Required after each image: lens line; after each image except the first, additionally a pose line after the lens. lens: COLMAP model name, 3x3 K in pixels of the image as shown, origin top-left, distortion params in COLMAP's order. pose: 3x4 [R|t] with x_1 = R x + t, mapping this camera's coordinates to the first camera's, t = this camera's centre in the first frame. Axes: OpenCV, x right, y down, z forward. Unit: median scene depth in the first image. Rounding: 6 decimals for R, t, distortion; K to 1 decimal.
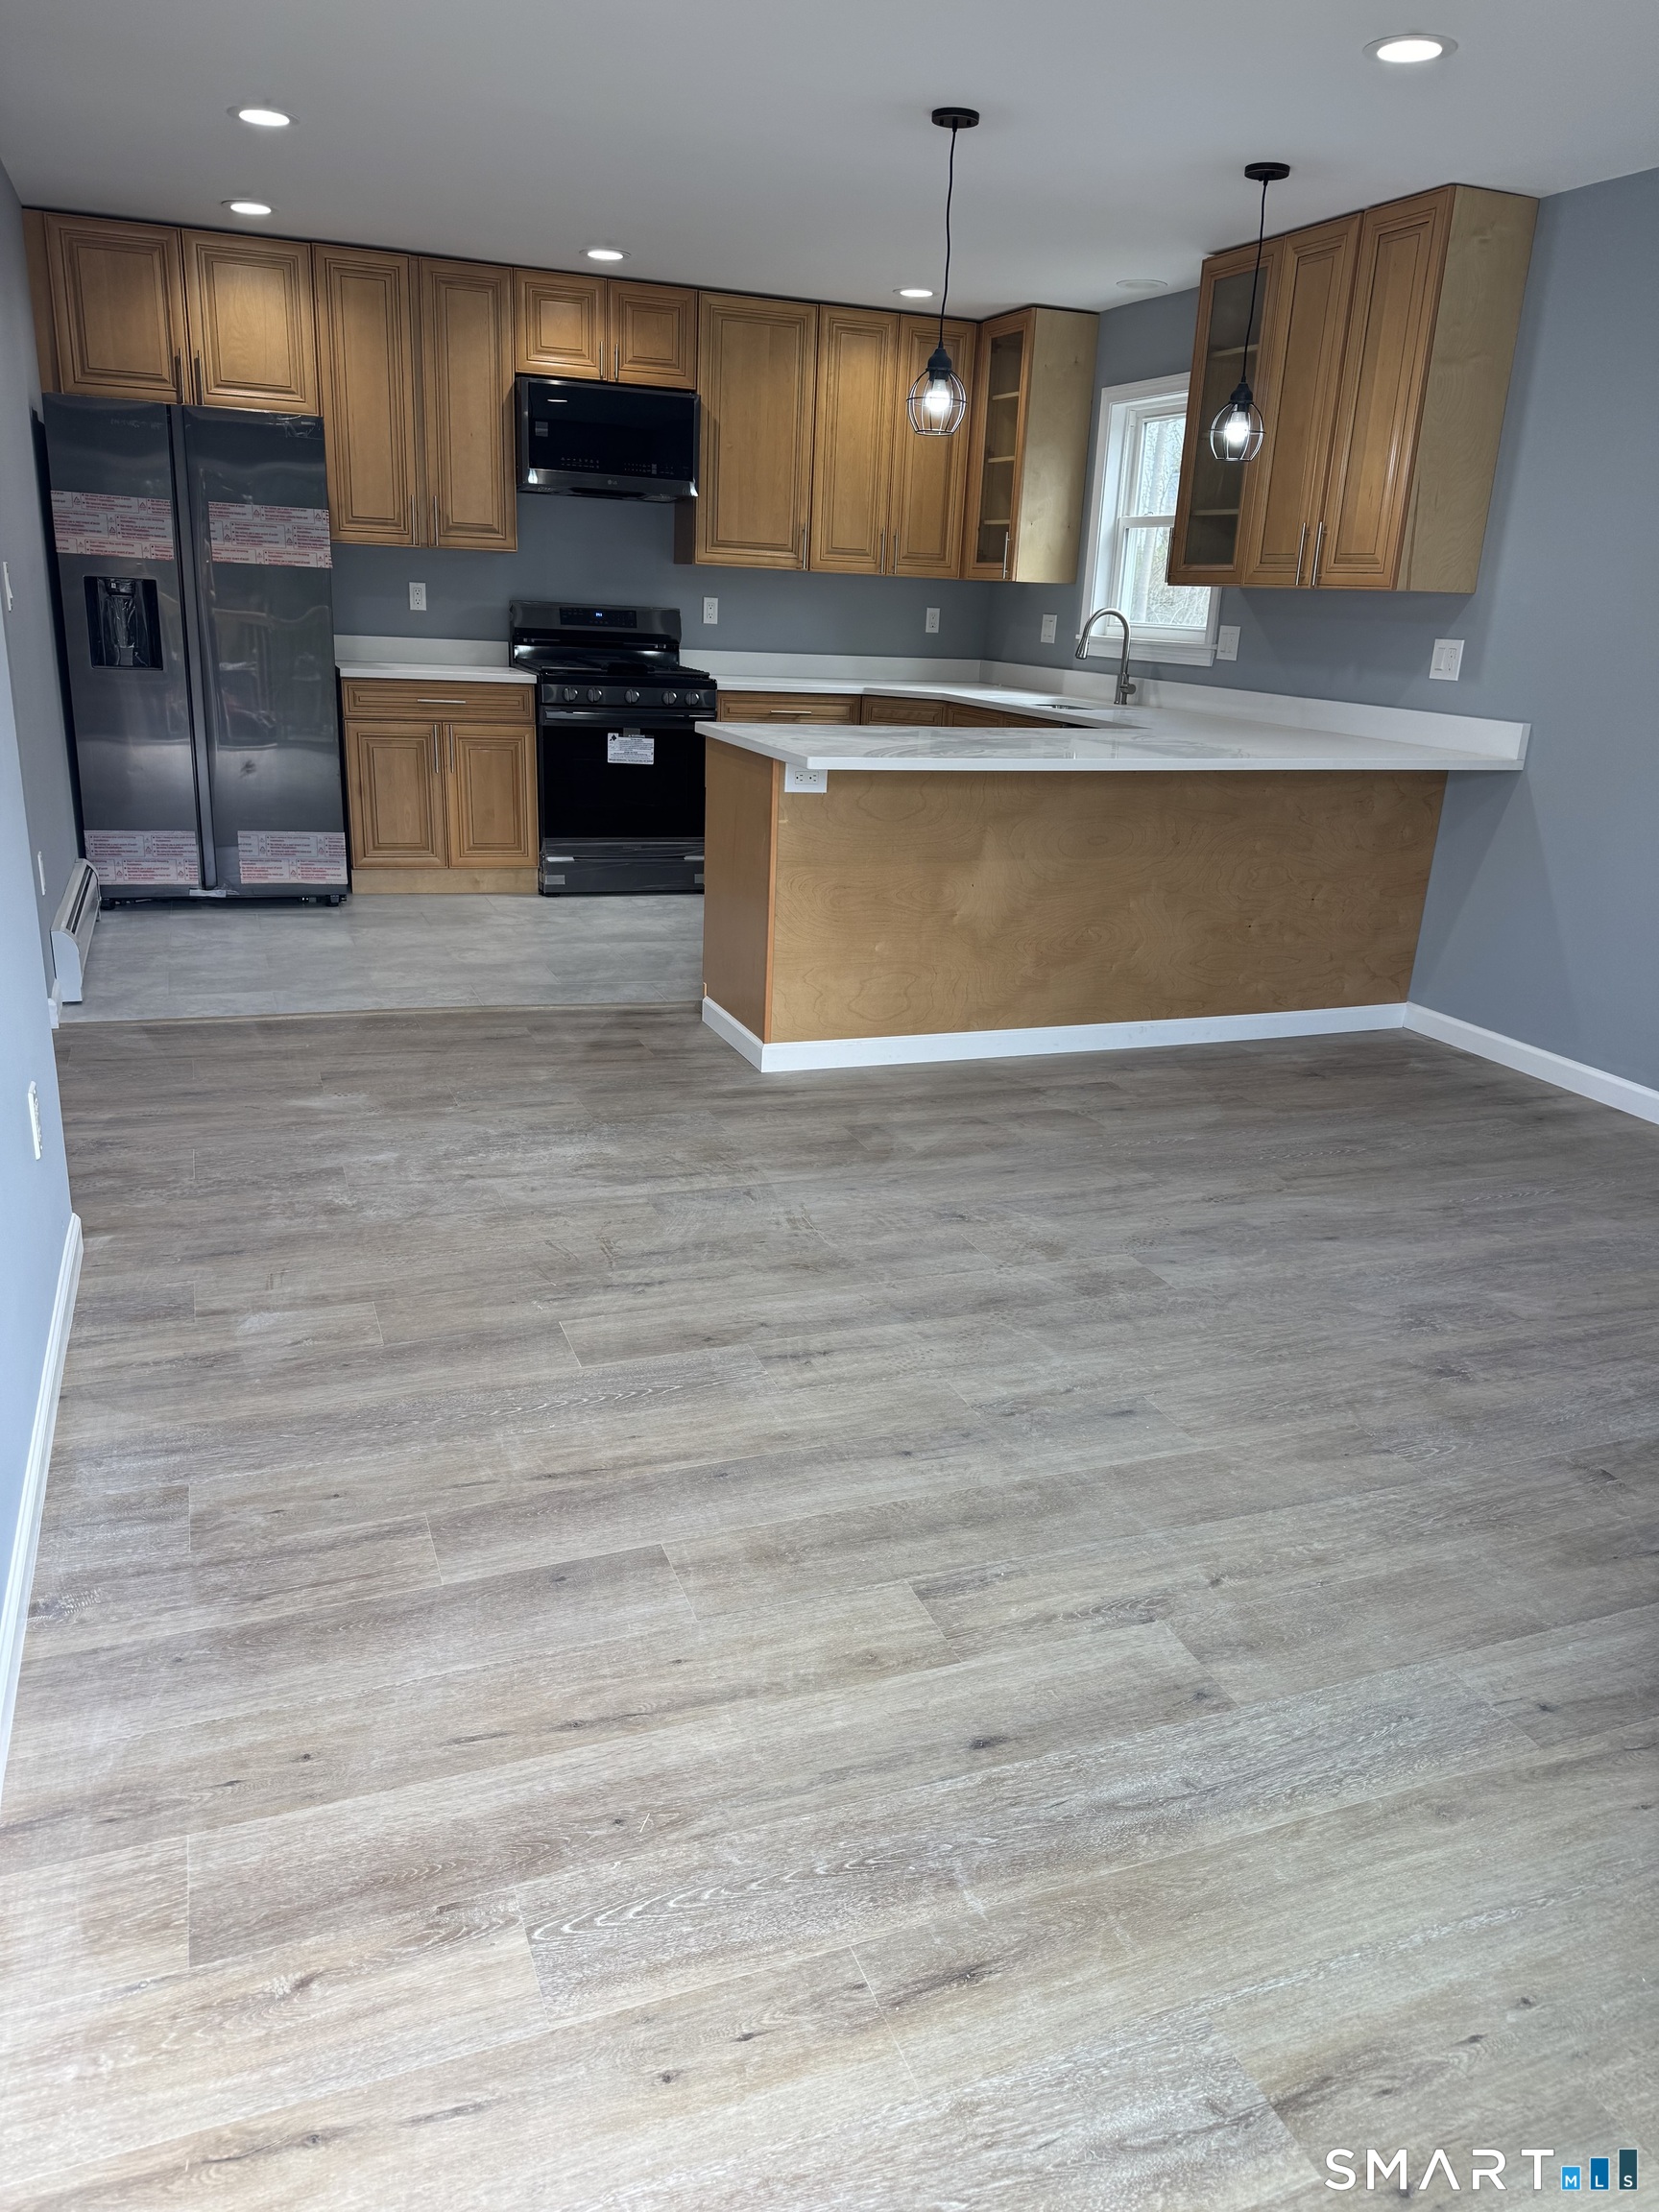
lens RADIAL K [[1559.2, 0, 825.4], [0, 1559.2, 1106.7], [0, 0, 1]] dist [0.068132, -0.080533]
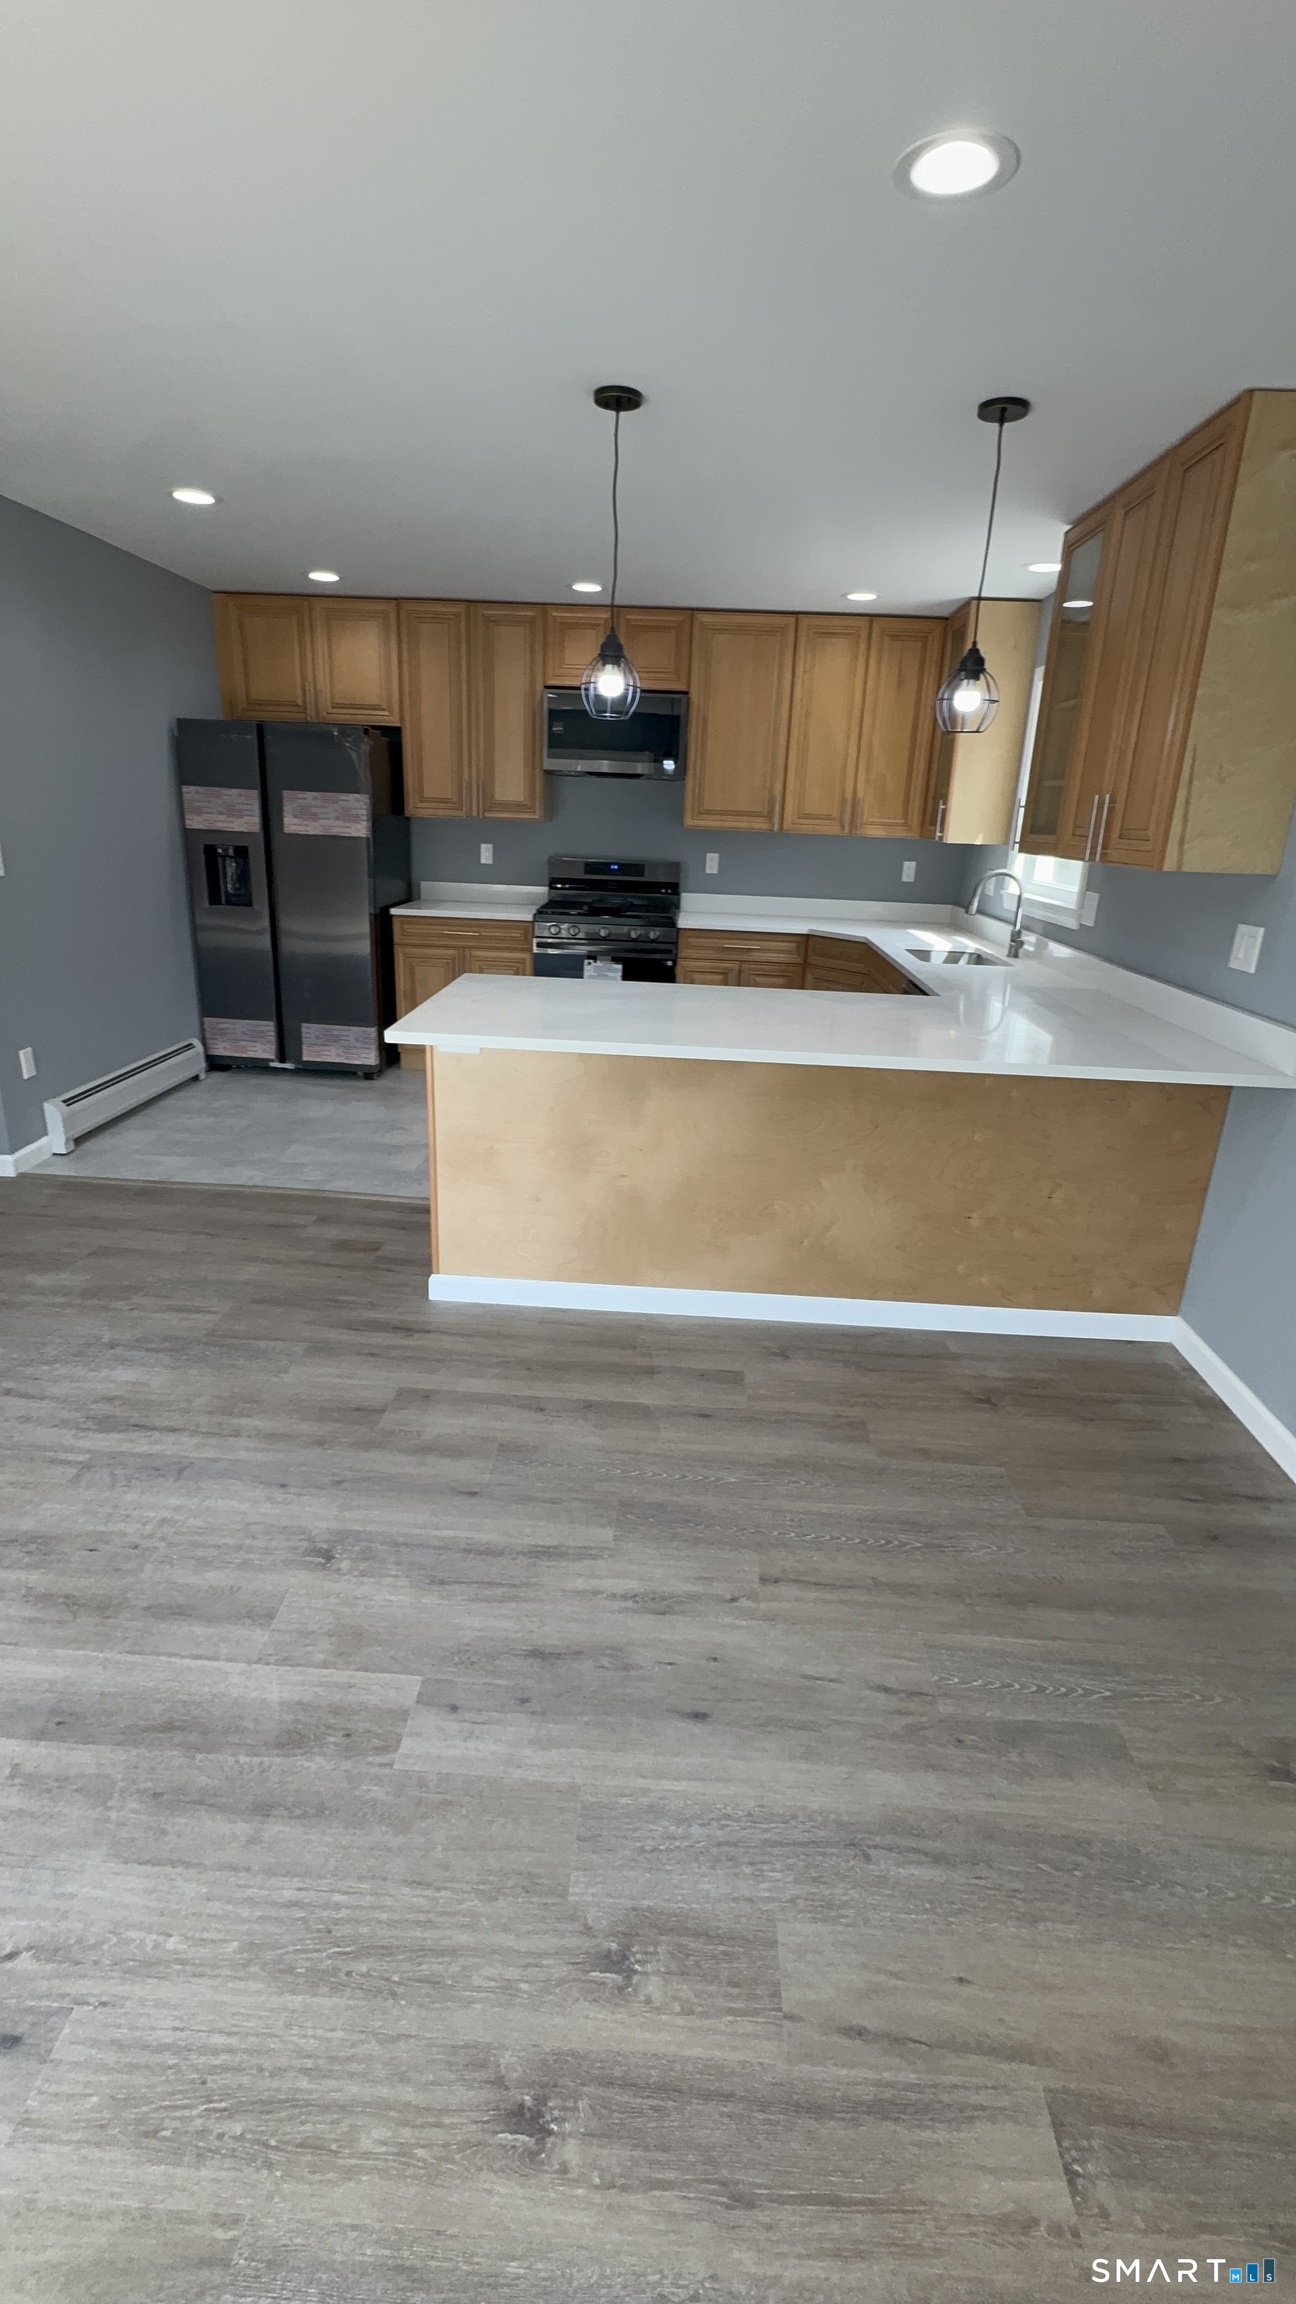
lens RADIAL K [[1009.6, 0, 645.1], [0, 1009.6, 1145.1], [0, 0, 1]] dist [-0.004234, 0.000501]
pose [[0.913916, 0.118934, -0.388088, 0.293782], [-0.124497, 0.992160, 0.010879, -0.128212], [0.386340, 0.038373, 0.921558, 0.330998]]
